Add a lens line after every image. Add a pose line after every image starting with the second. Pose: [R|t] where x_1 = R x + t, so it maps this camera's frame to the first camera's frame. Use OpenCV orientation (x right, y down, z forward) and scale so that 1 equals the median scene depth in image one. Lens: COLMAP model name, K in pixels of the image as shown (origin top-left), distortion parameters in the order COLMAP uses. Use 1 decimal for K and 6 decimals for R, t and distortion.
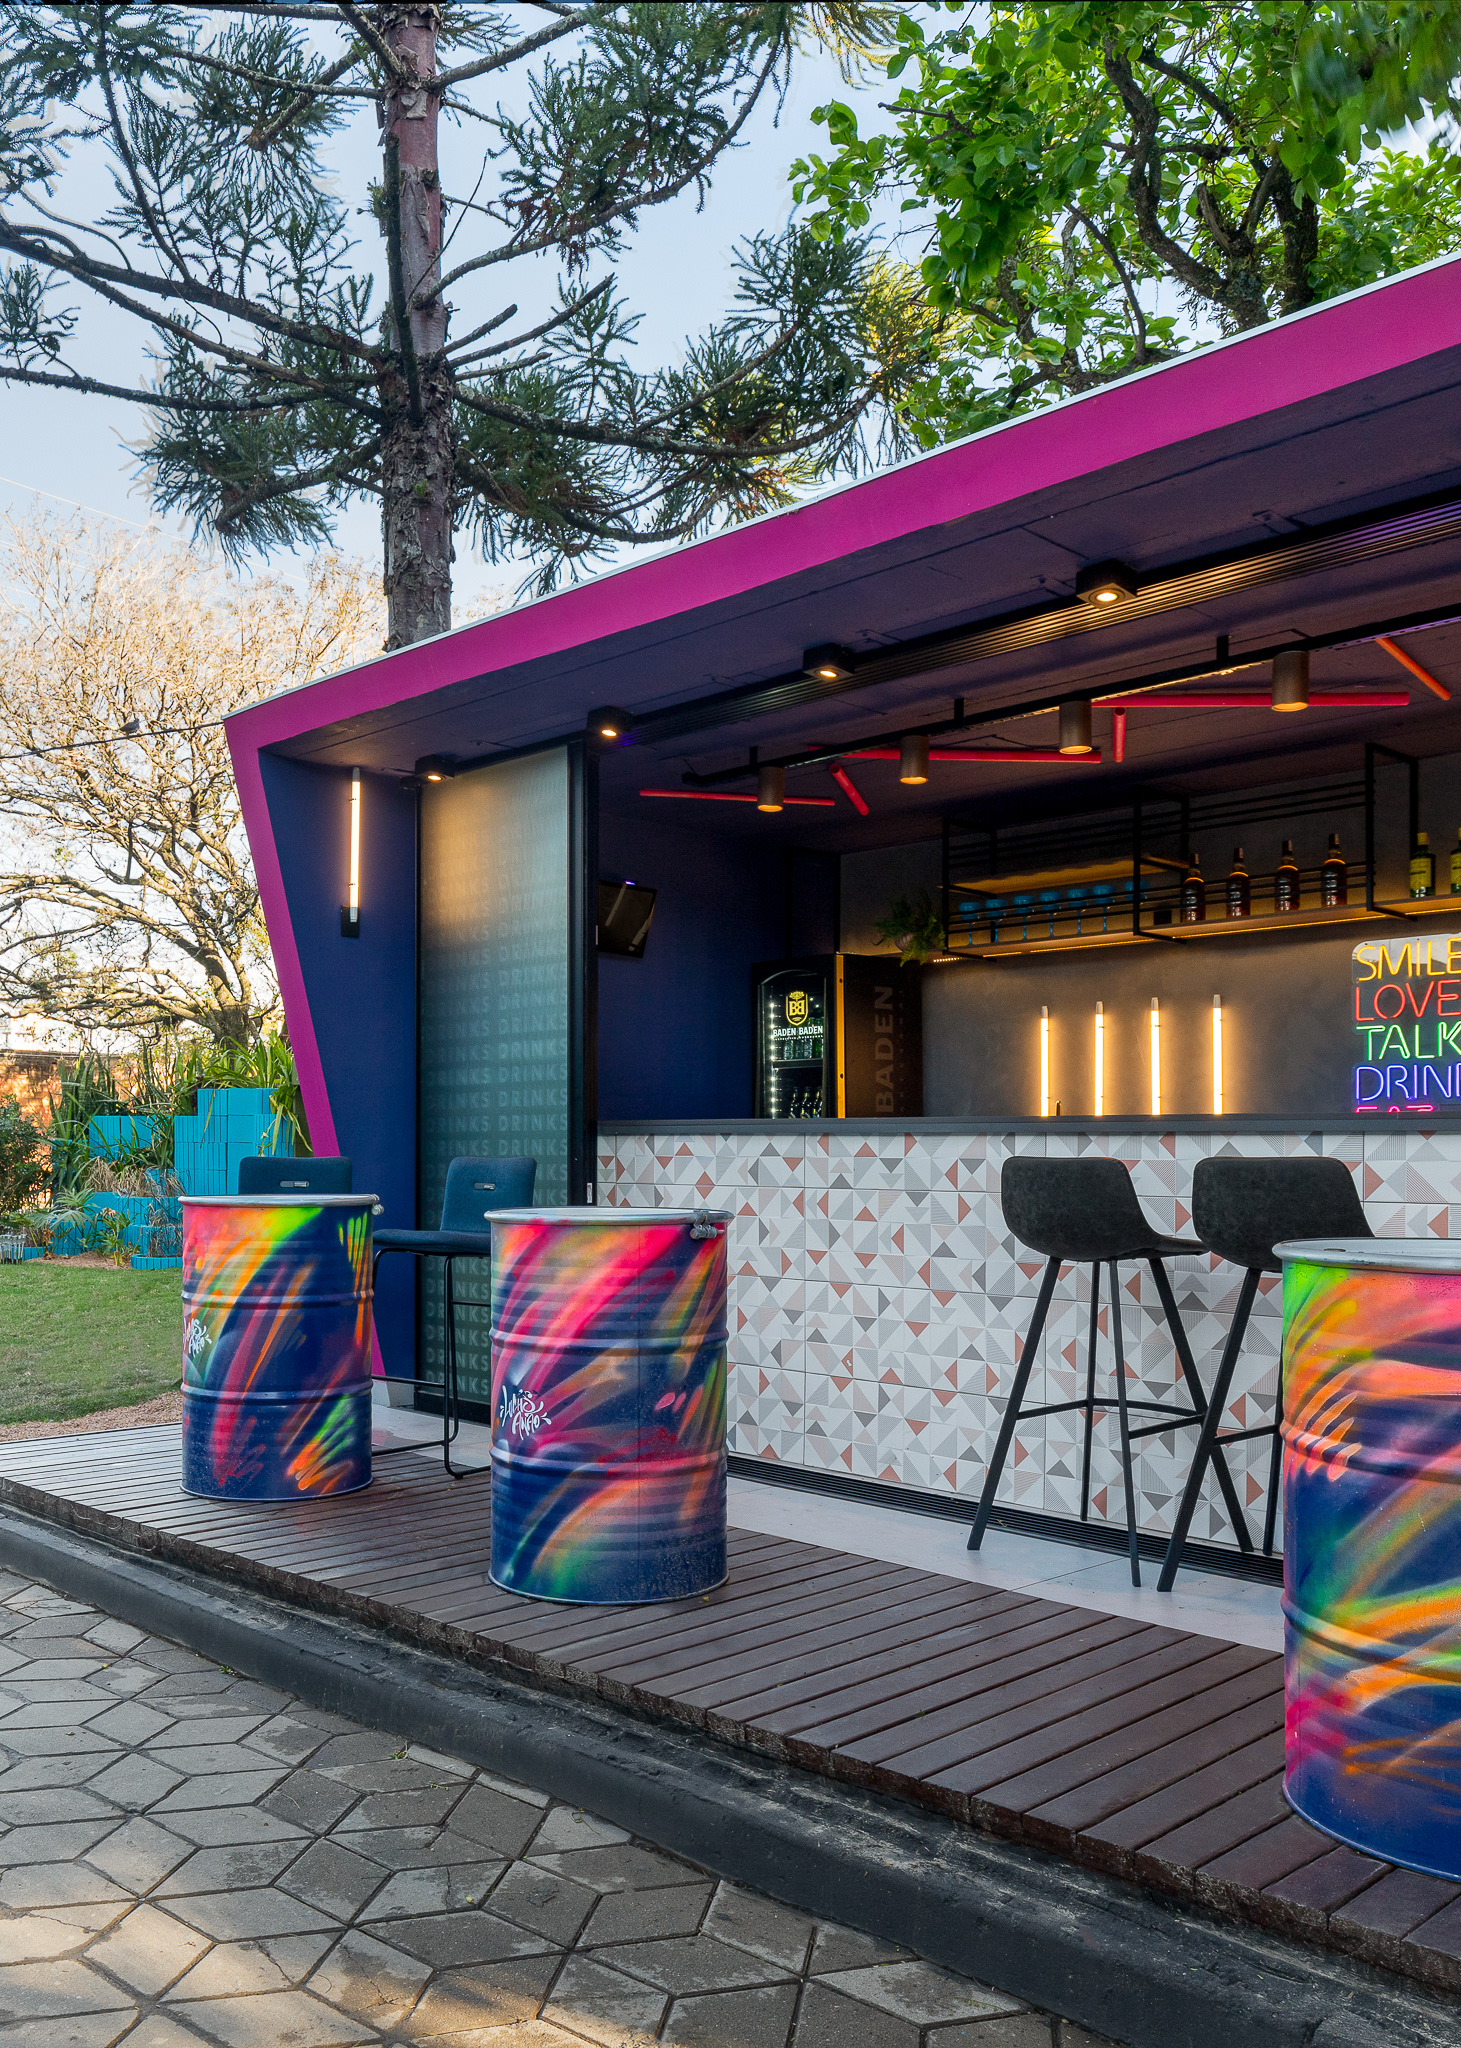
lens RADIAL K [[1677.1, 0, 592.0], [0, 1677.1, 1125.1], [0, 0, 1]] dist [0.008411, -0.000743]
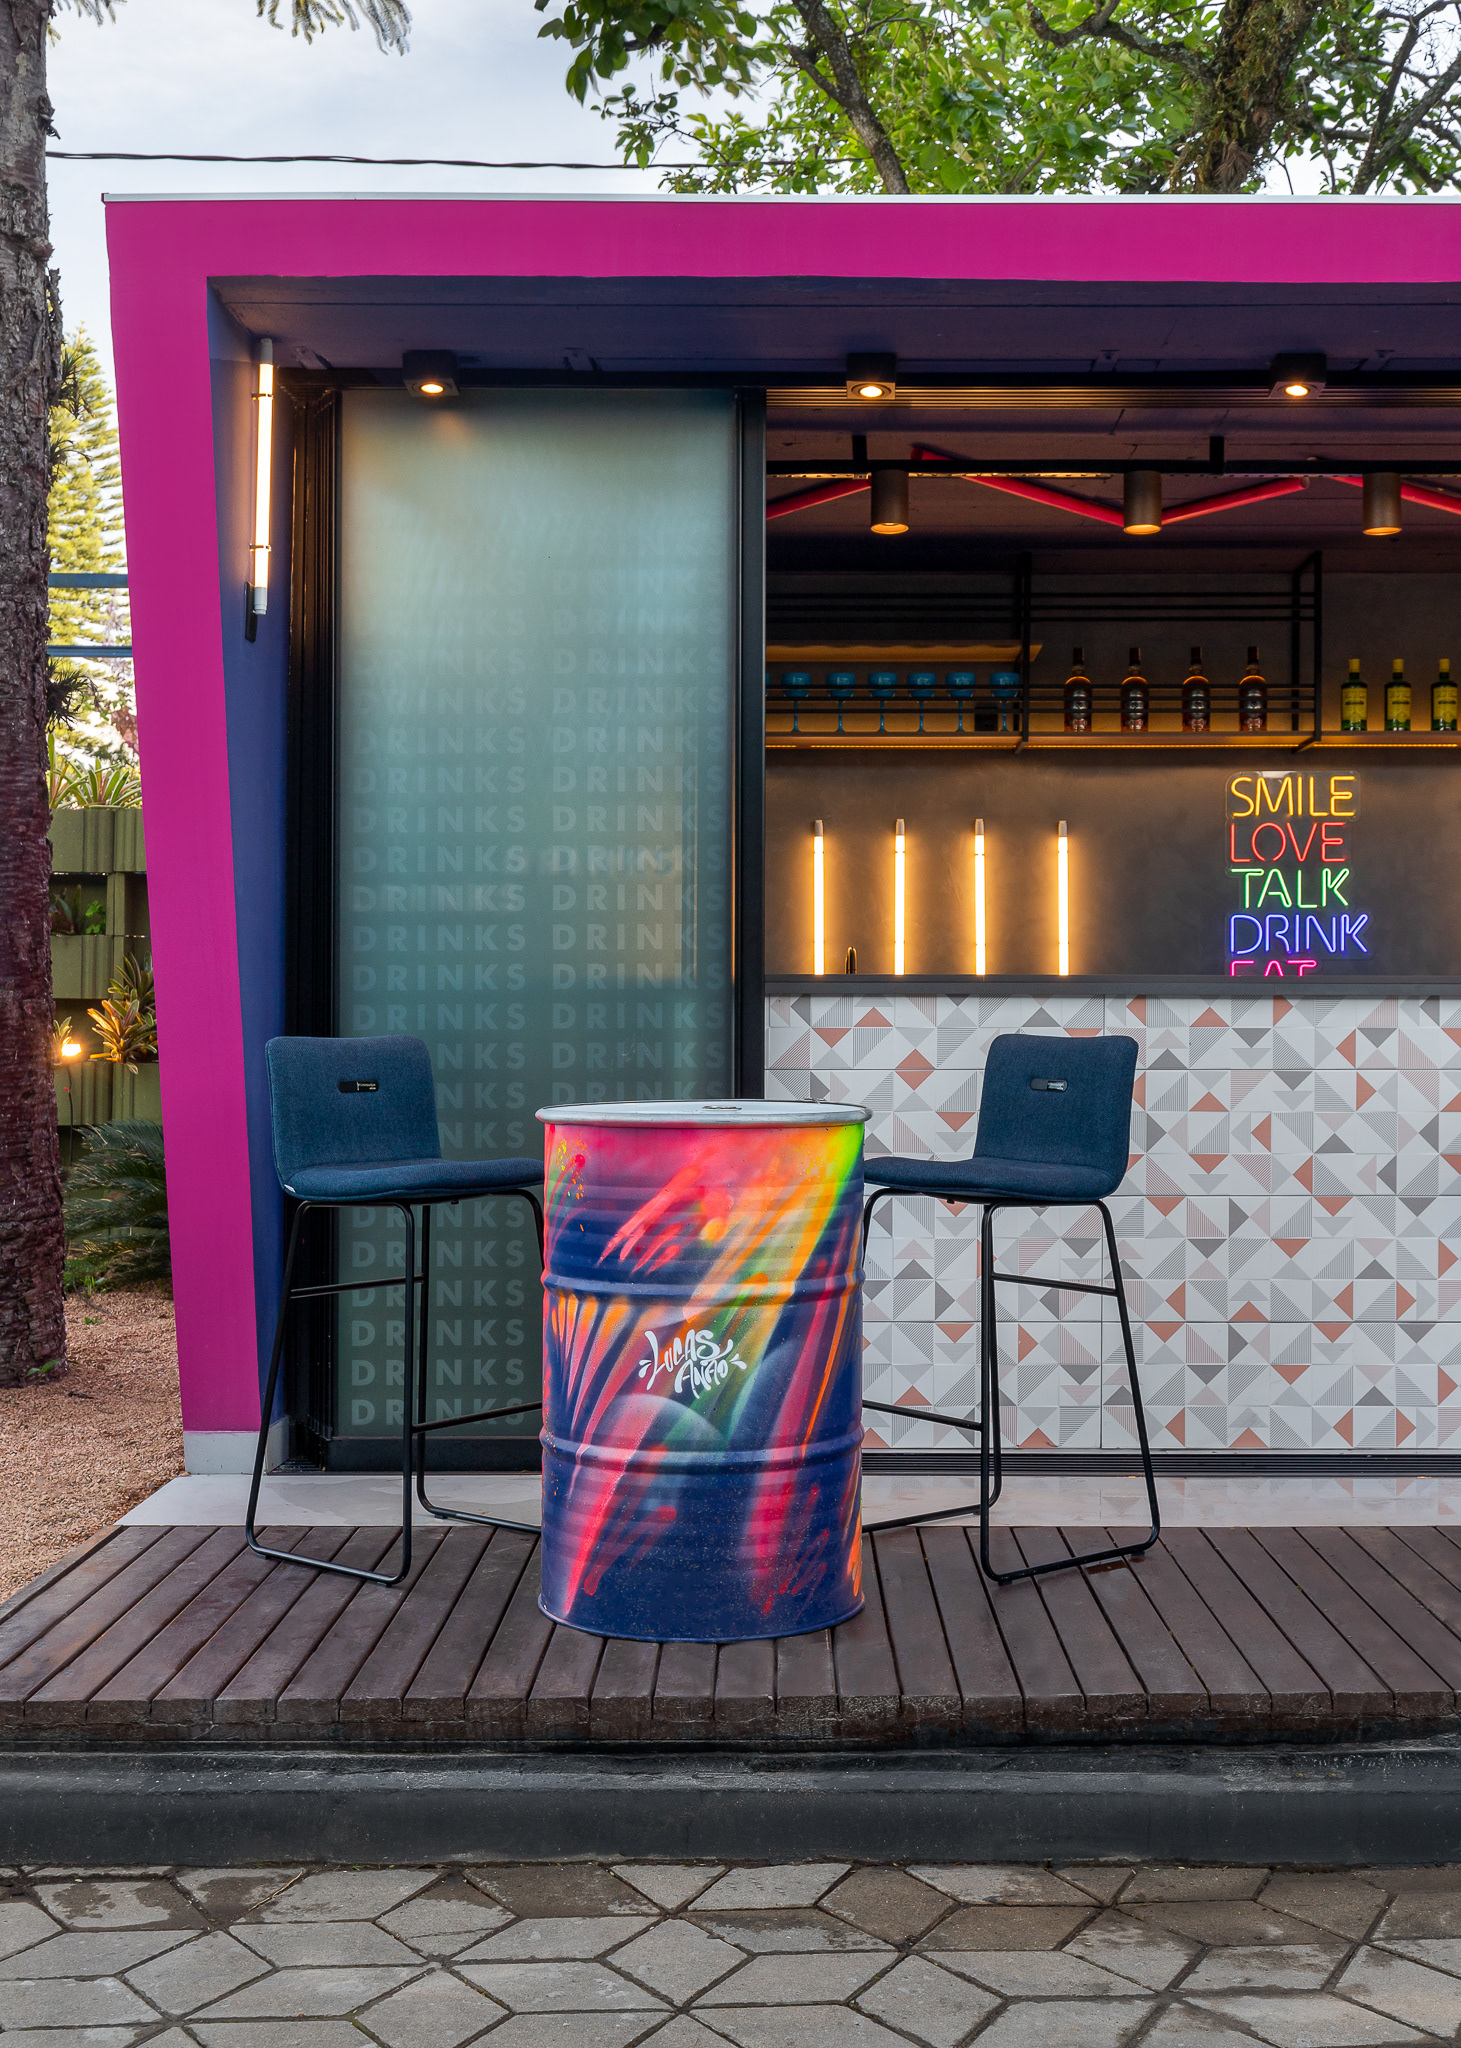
lens RADIAL K [[2377.4, 0, 839.7], [0, 2377.4, 981.9], [0, 0, 1]] dist [0.034748, 0.000000]
pose [[0.670058, 0.002760, 0.742303, -0.640727], [-0.009784, 0.999939, 0.005114, -0.004460], [-0.742244, -0.010689, 0.670045, 0.347355]]
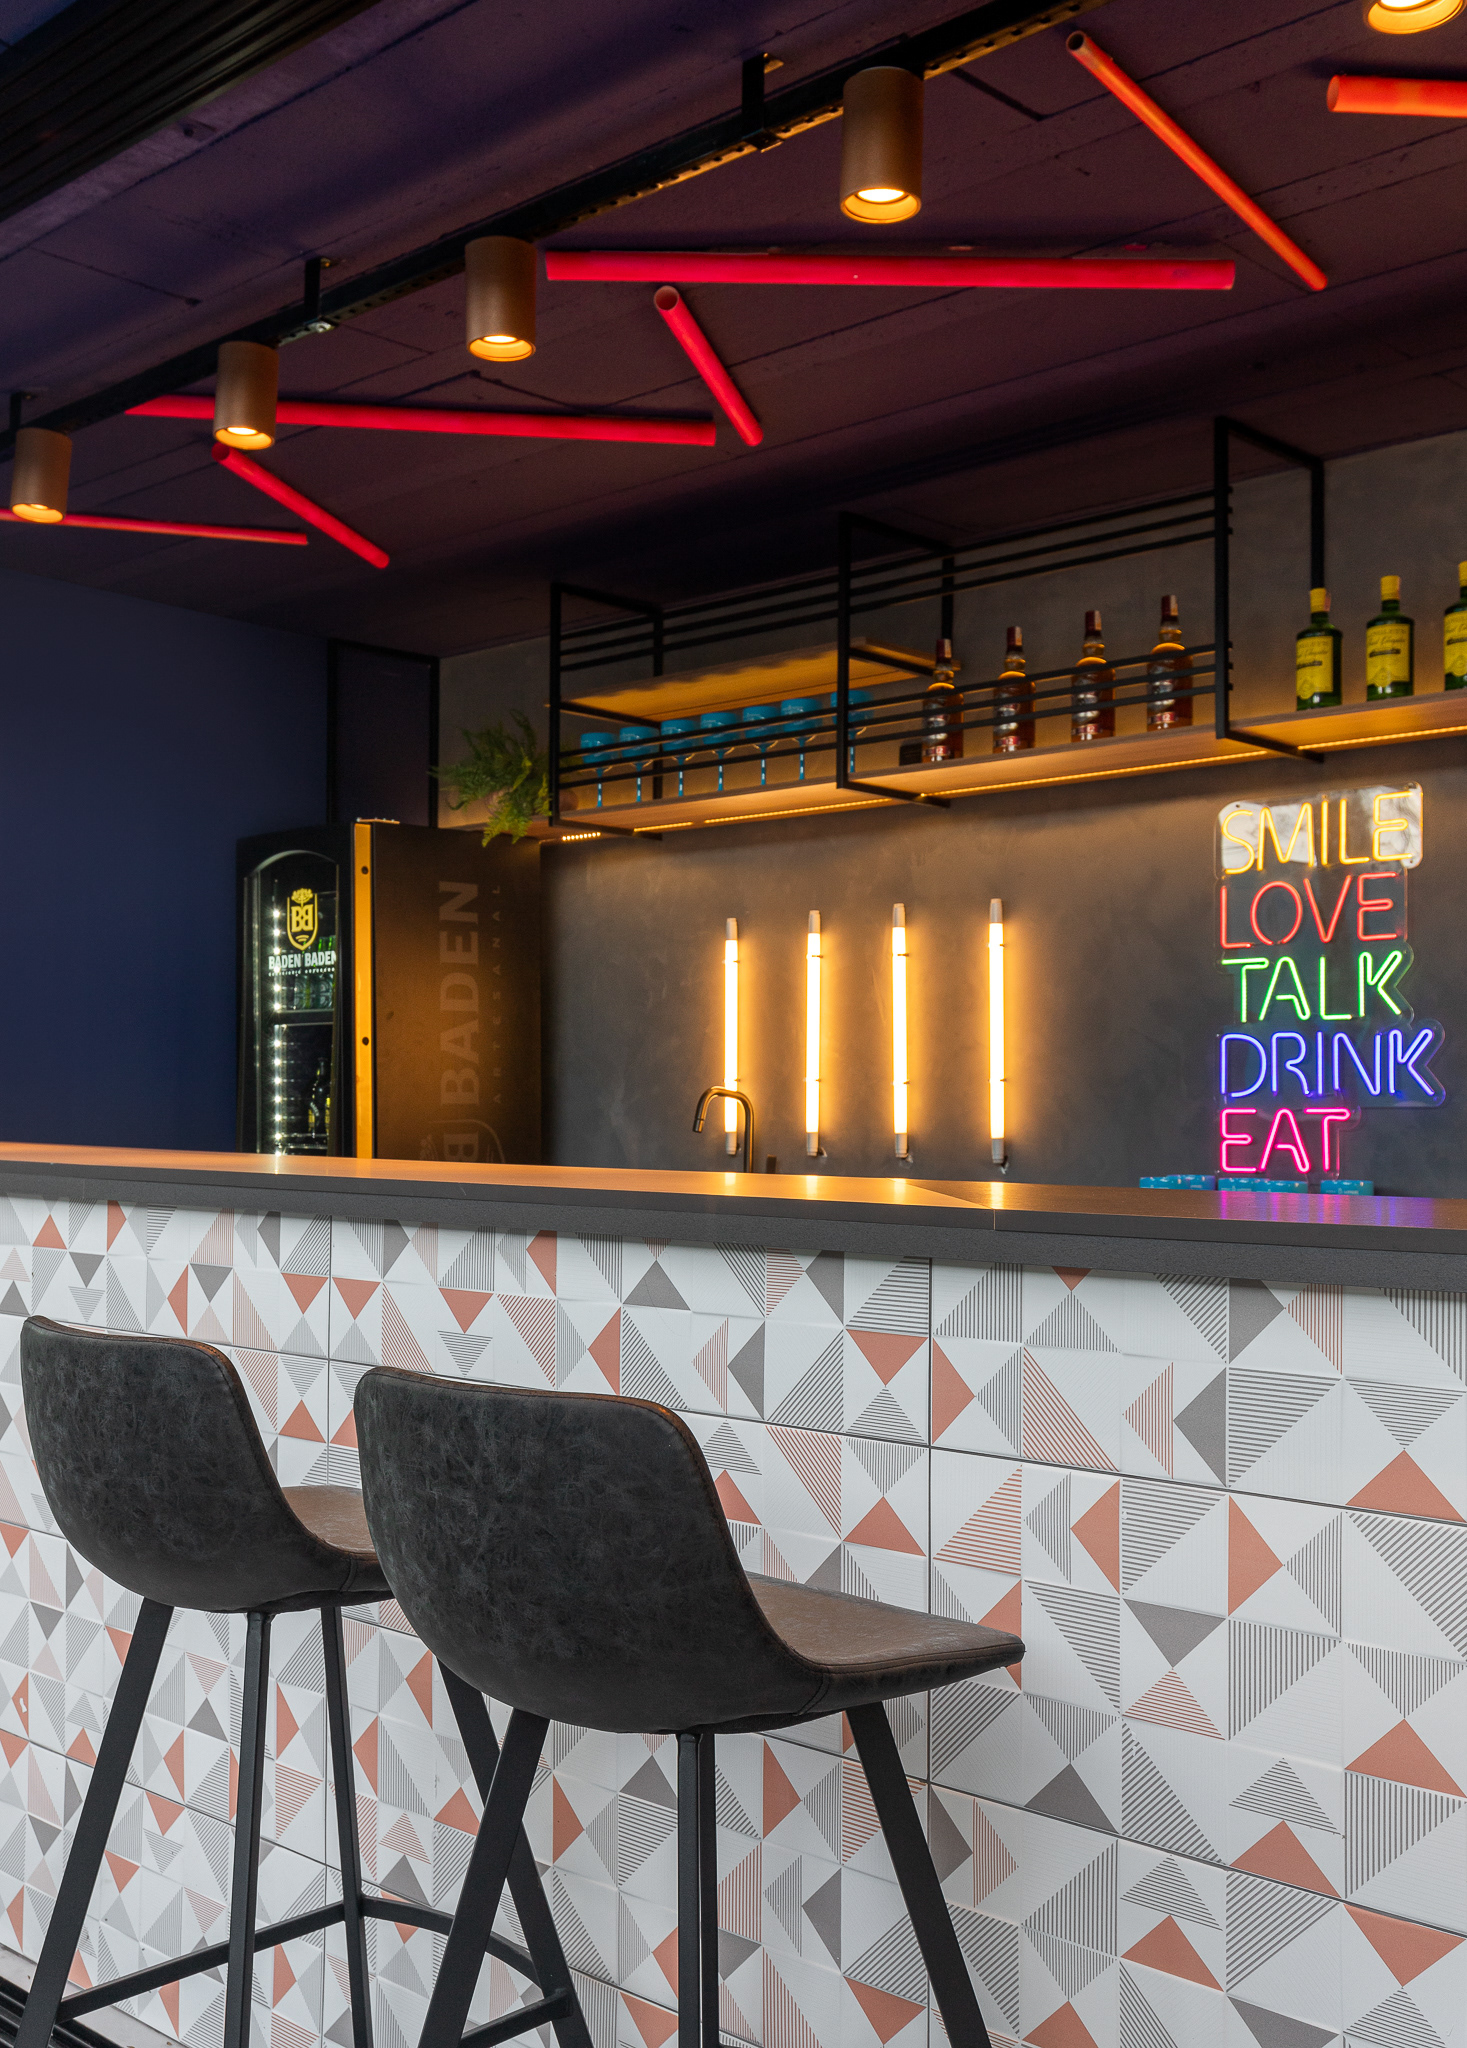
lens RADIAL K [[2078.6, 0, 688.7], [0, 2078.6, 1050.4], [0, 0, 1]] dist [0.015890, 0.000000]
pose [[0.997355, 0.001946, 0.072659, 0.253691], [-0.001374, 0.999968, -0.007925, -0.025599], [-0.072672, 0.007804, 0.997325, 0.372887]]
